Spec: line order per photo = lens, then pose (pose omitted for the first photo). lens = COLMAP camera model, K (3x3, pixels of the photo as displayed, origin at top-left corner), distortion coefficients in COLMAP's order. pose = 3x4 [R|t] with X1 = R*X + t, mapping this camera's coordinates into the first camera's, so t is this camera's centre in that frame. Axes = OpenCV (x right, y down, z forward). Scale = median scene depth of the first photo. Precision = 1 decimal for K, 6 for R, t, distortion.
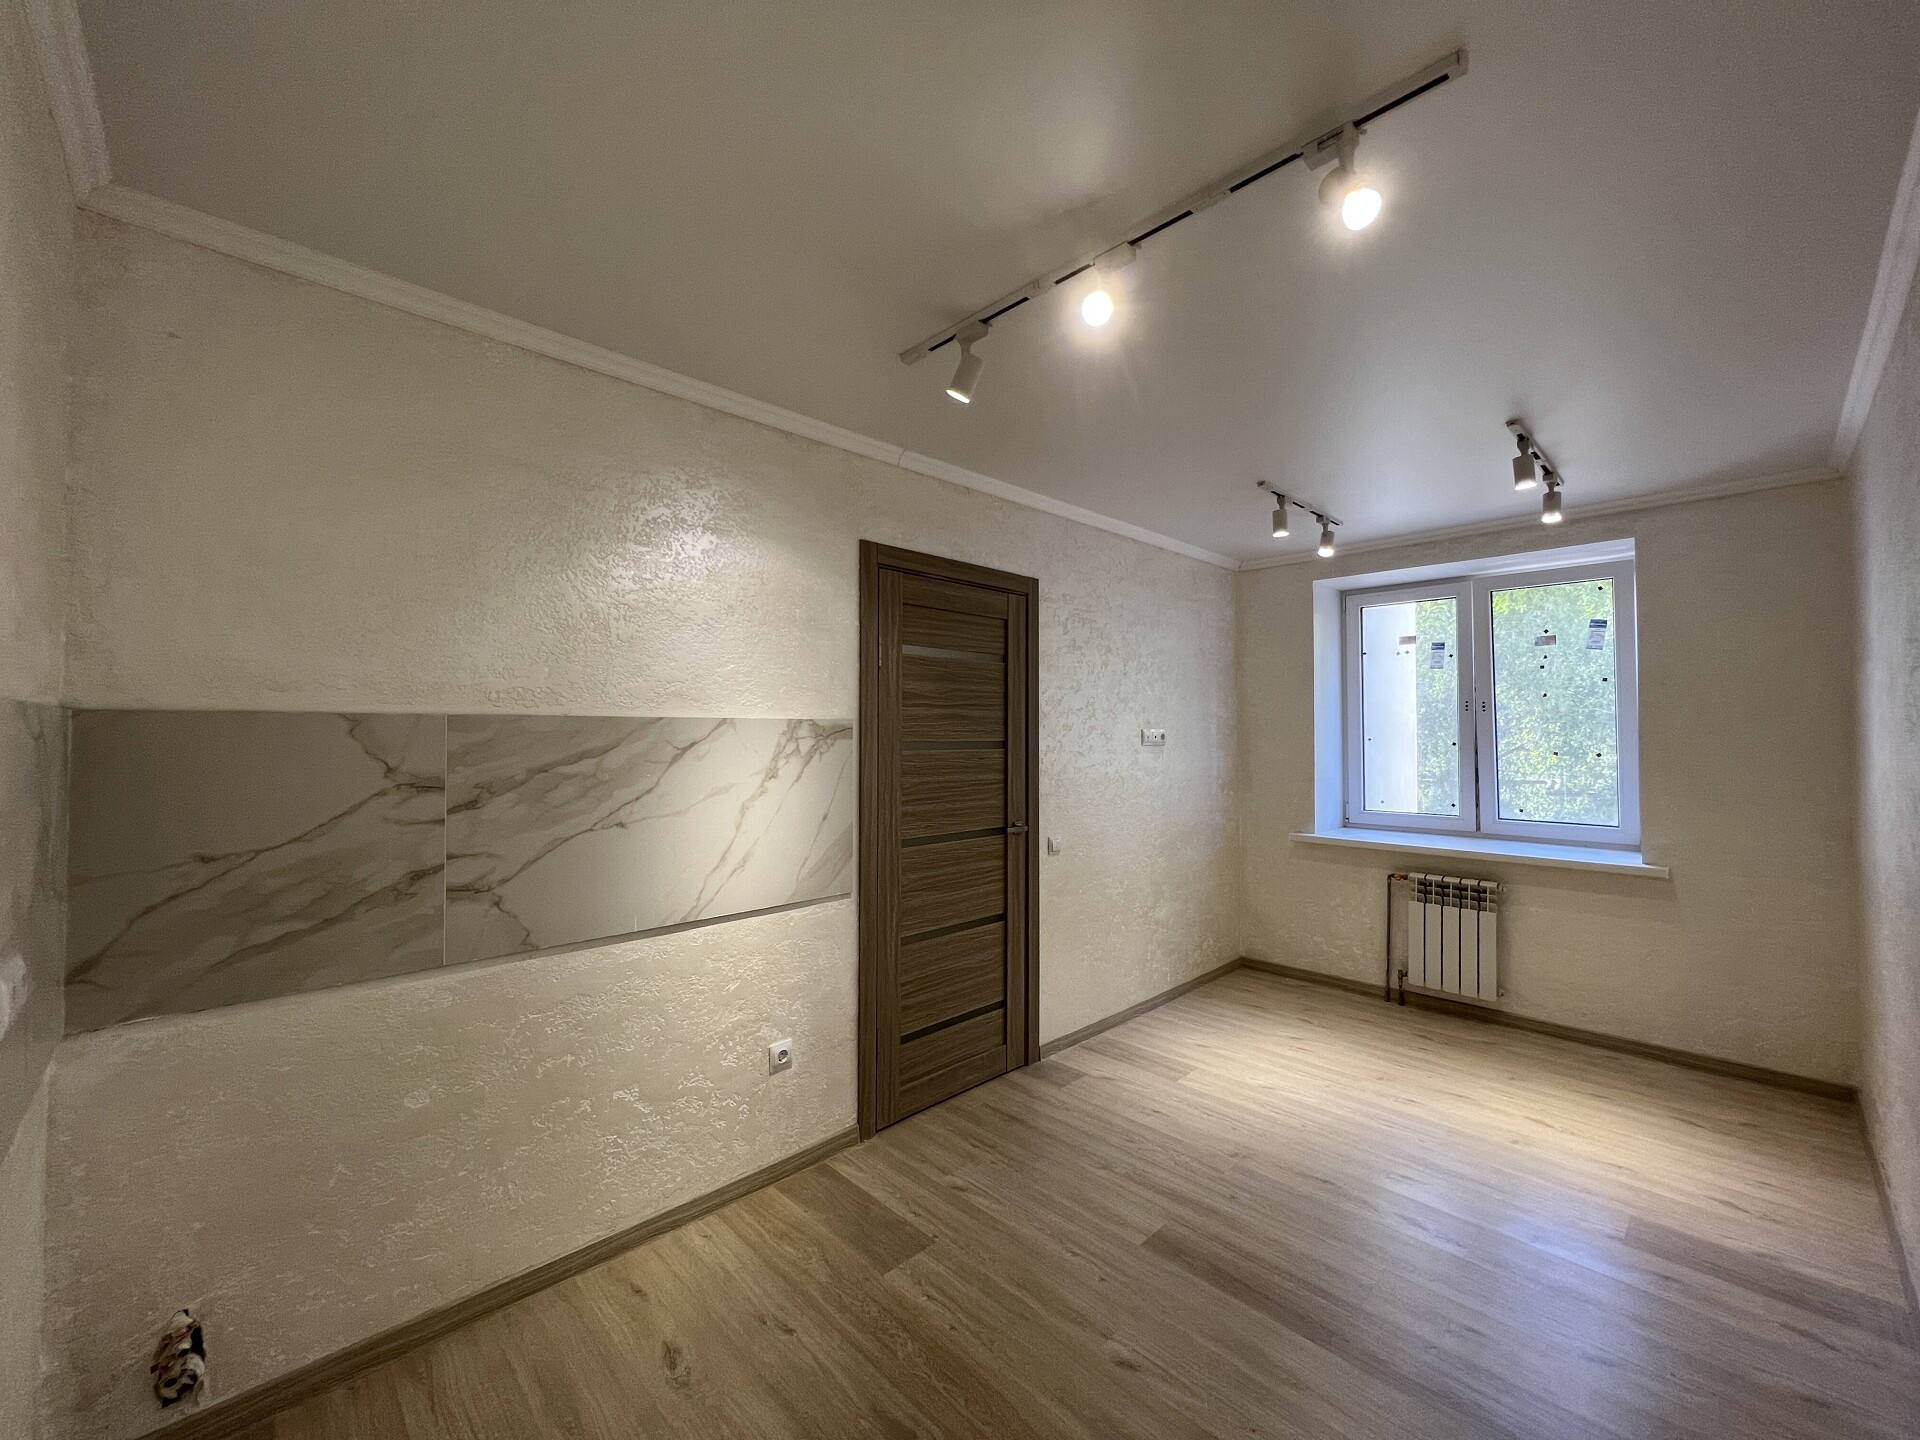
lens RADIAL K [[767.0, 0, 955.4], [0, 767.0, 717.5], [0, 0, 1]] dist [-0.001196, -0.000076]
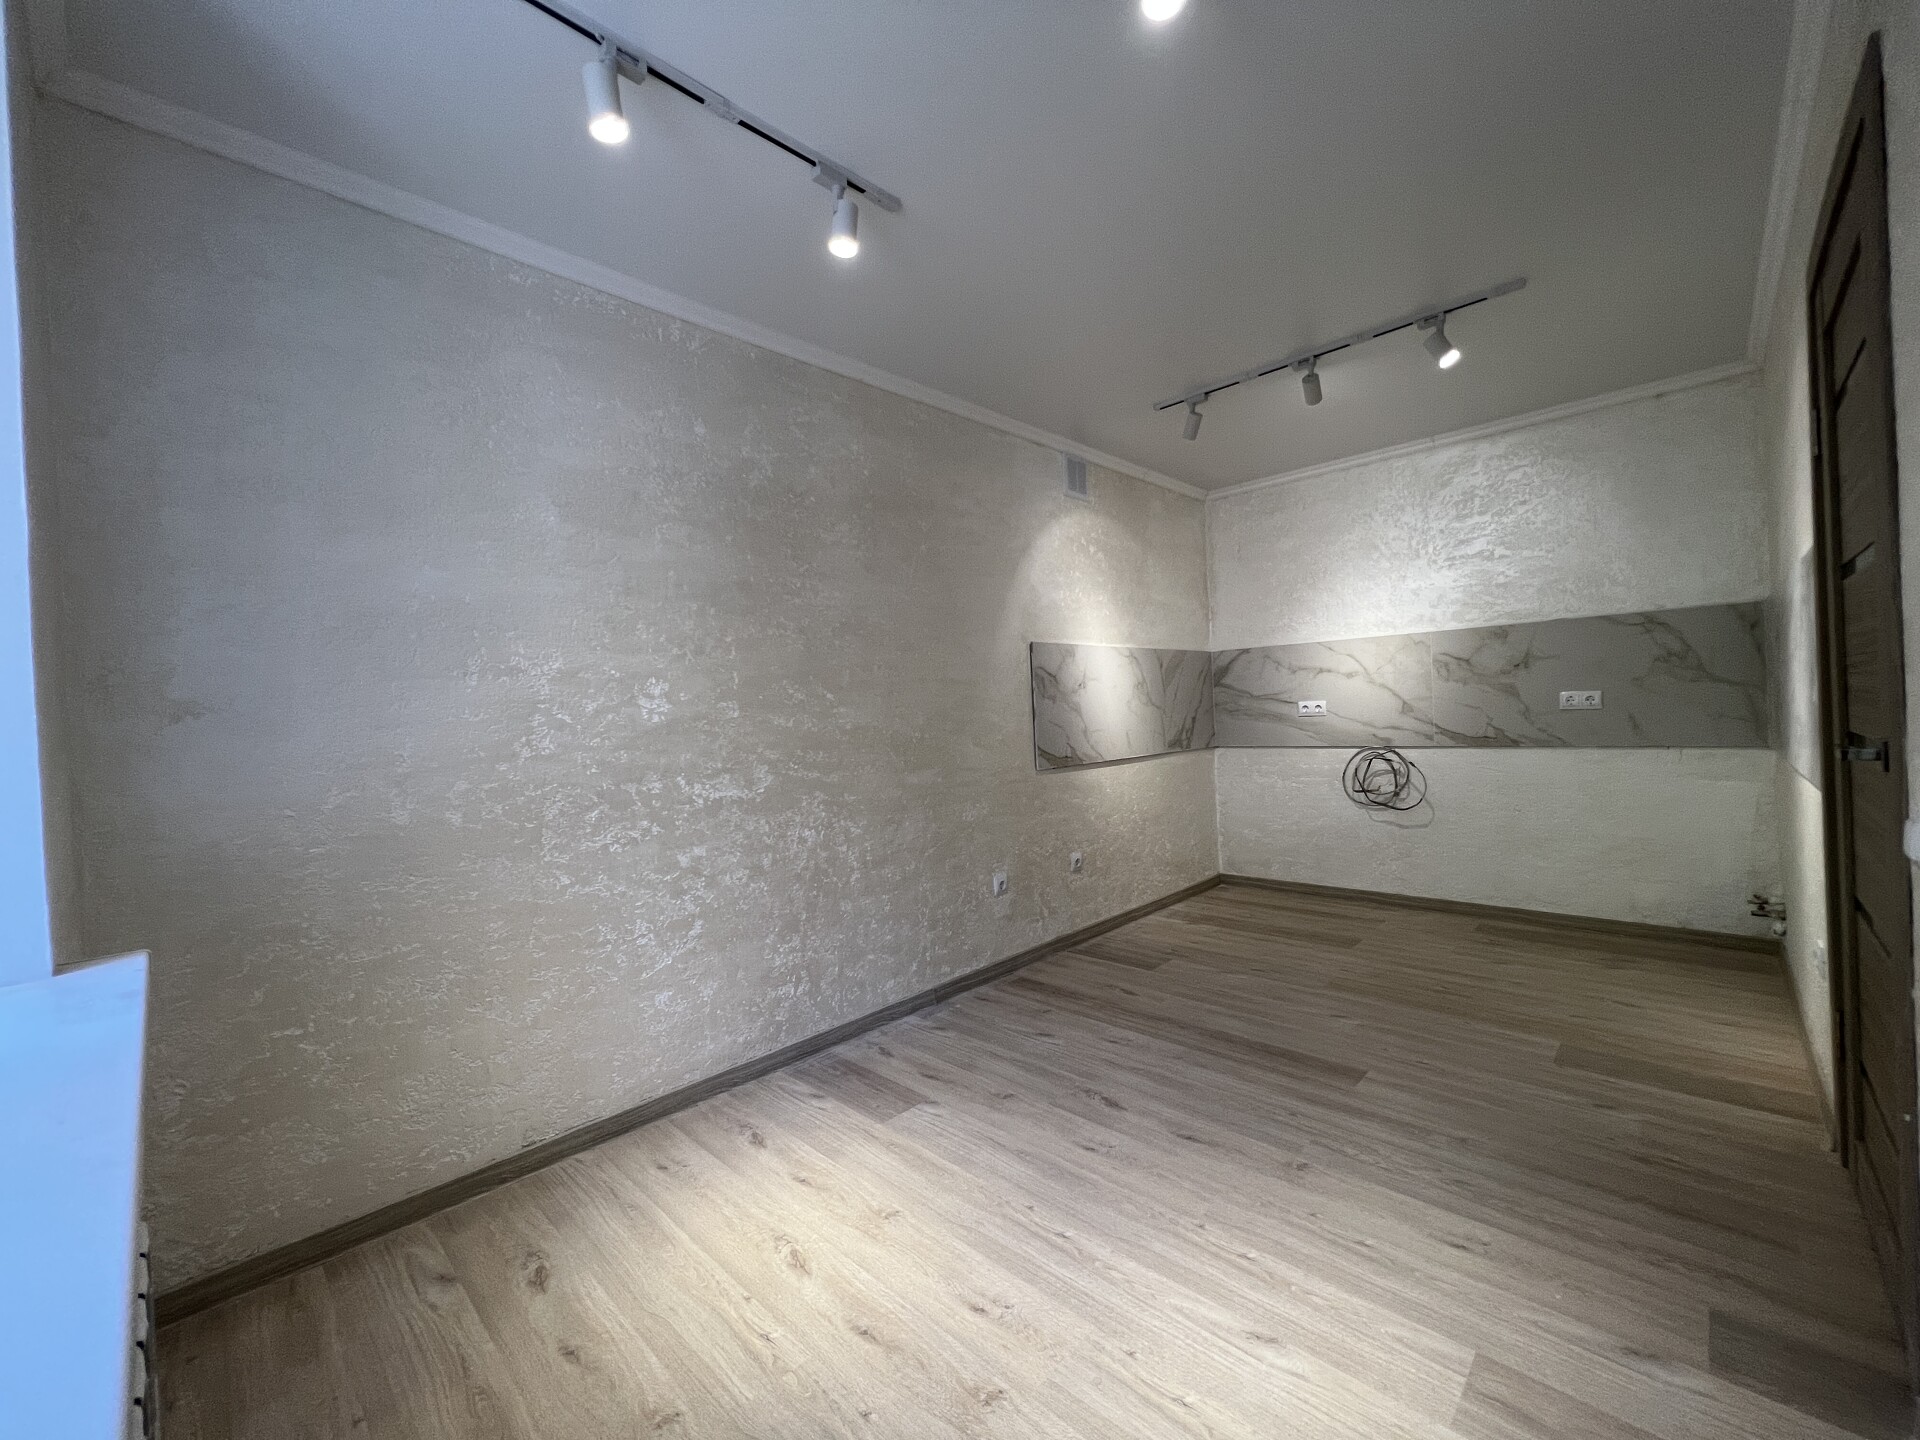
lens RADIAL K [[767.0, 0, 955.4], [0, 767.0, 717.5], [0, 0, 1]] dist [-0.001196, -0.000076]
pose [[-0.998528, 0.045912, -0.028887, 0.532624], [0.046355, 0.998815, -0.014850, 0.106150], [0.028171, -0.016168, -0.999472, 1.322904]]
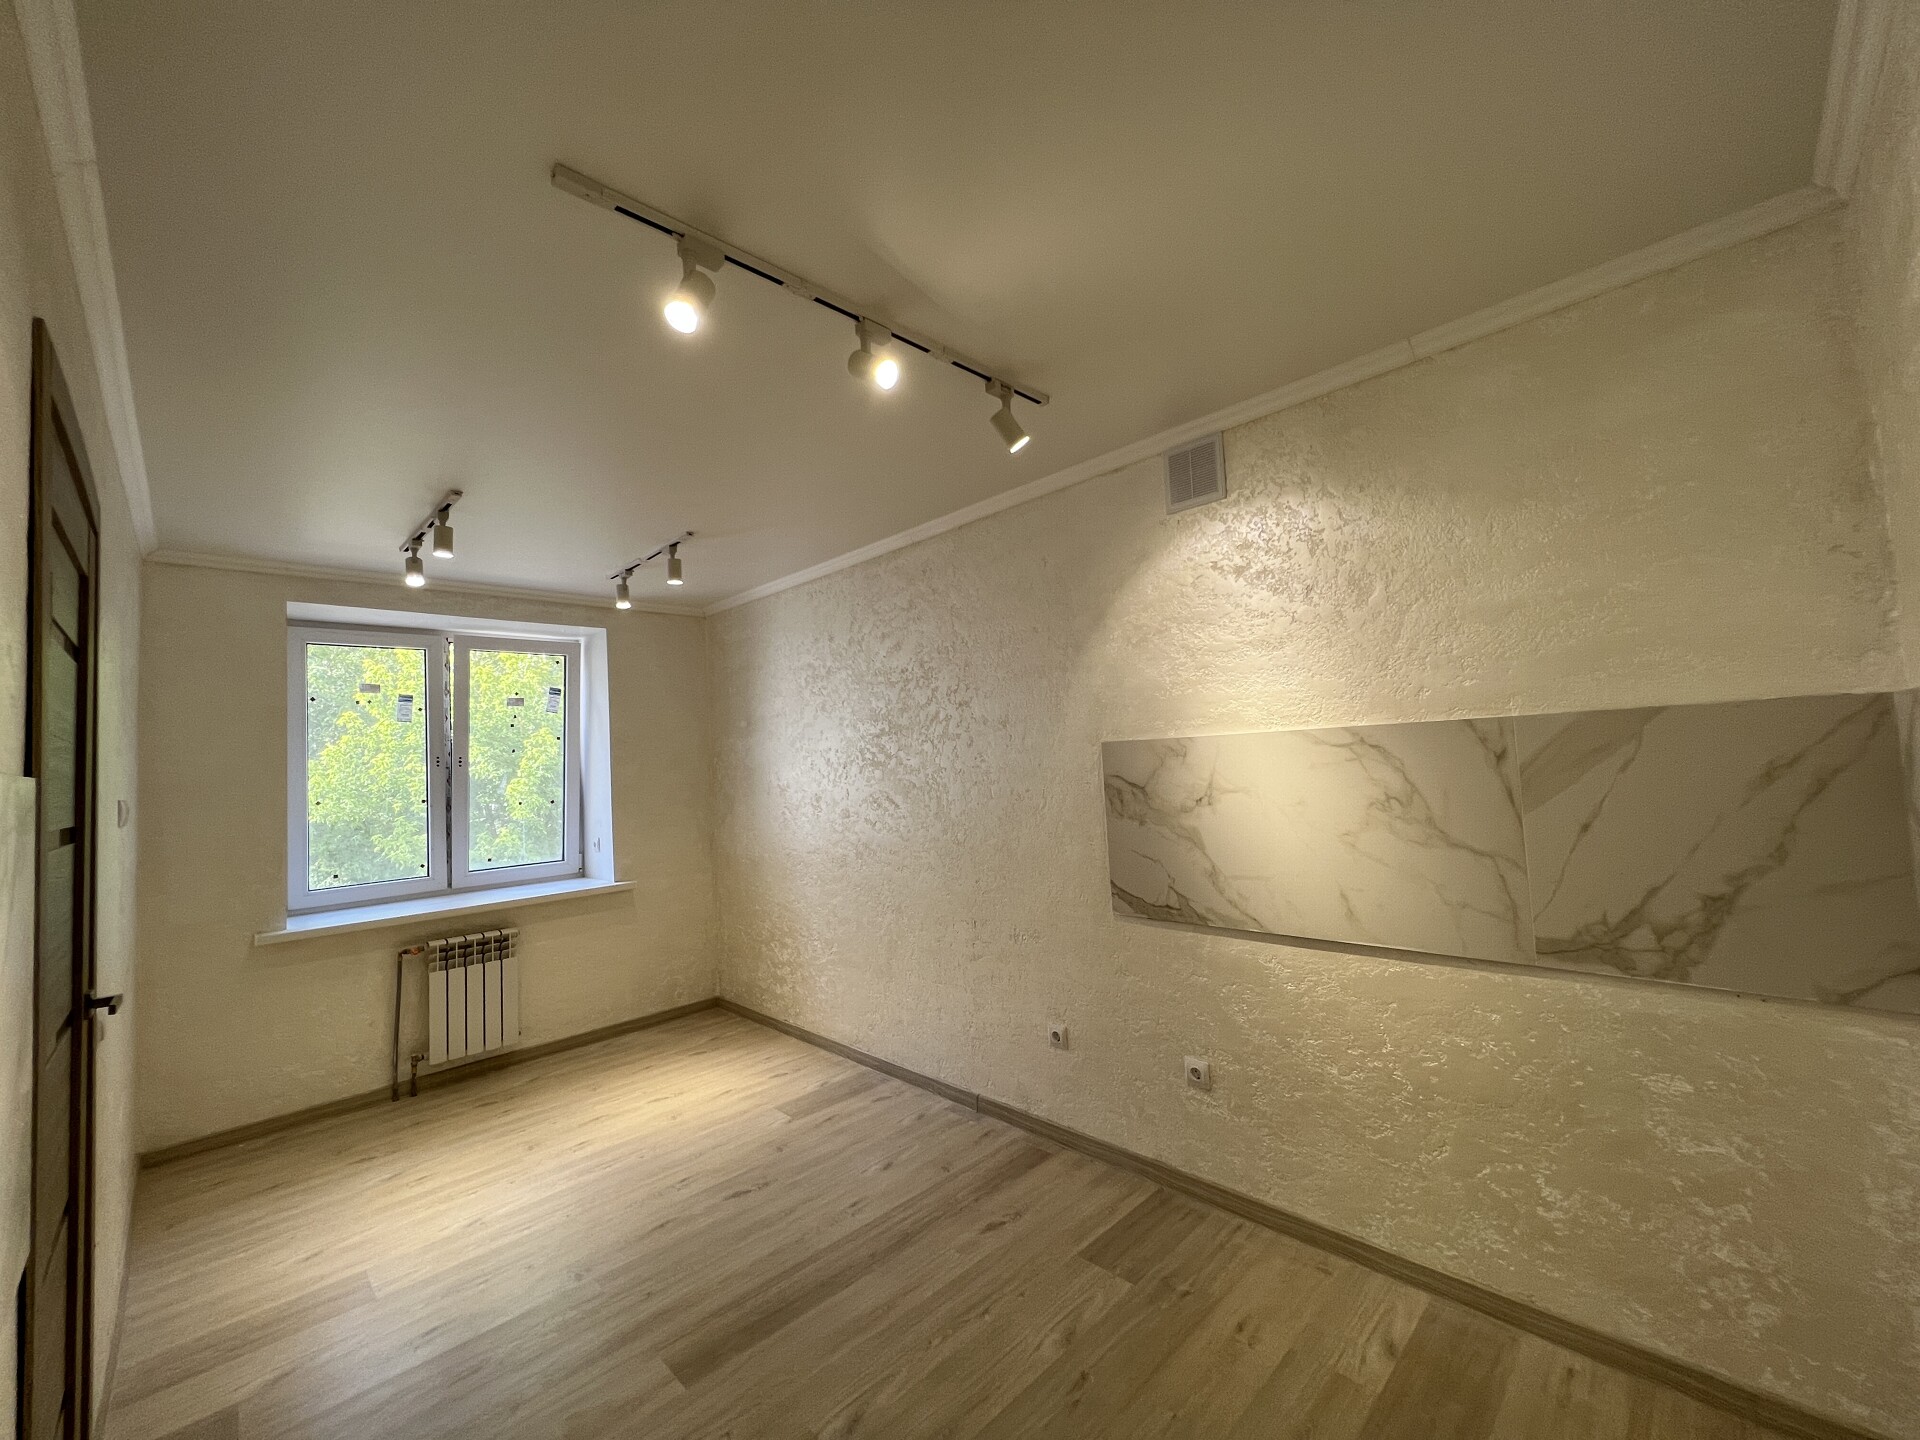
lens RADIAL K [[767.0, 0, 955.4], [0, 767.0, 717.5], [0, 0, 1]] dist [-0.001196, -0.000076]
pose [[-0.012015, 0.059198, 0.998174, -0.407192], [0.030147, 0.997814, -0.058814, 0.008043], [-0.999473, 0.029385, -0.013773, 0.439055]]
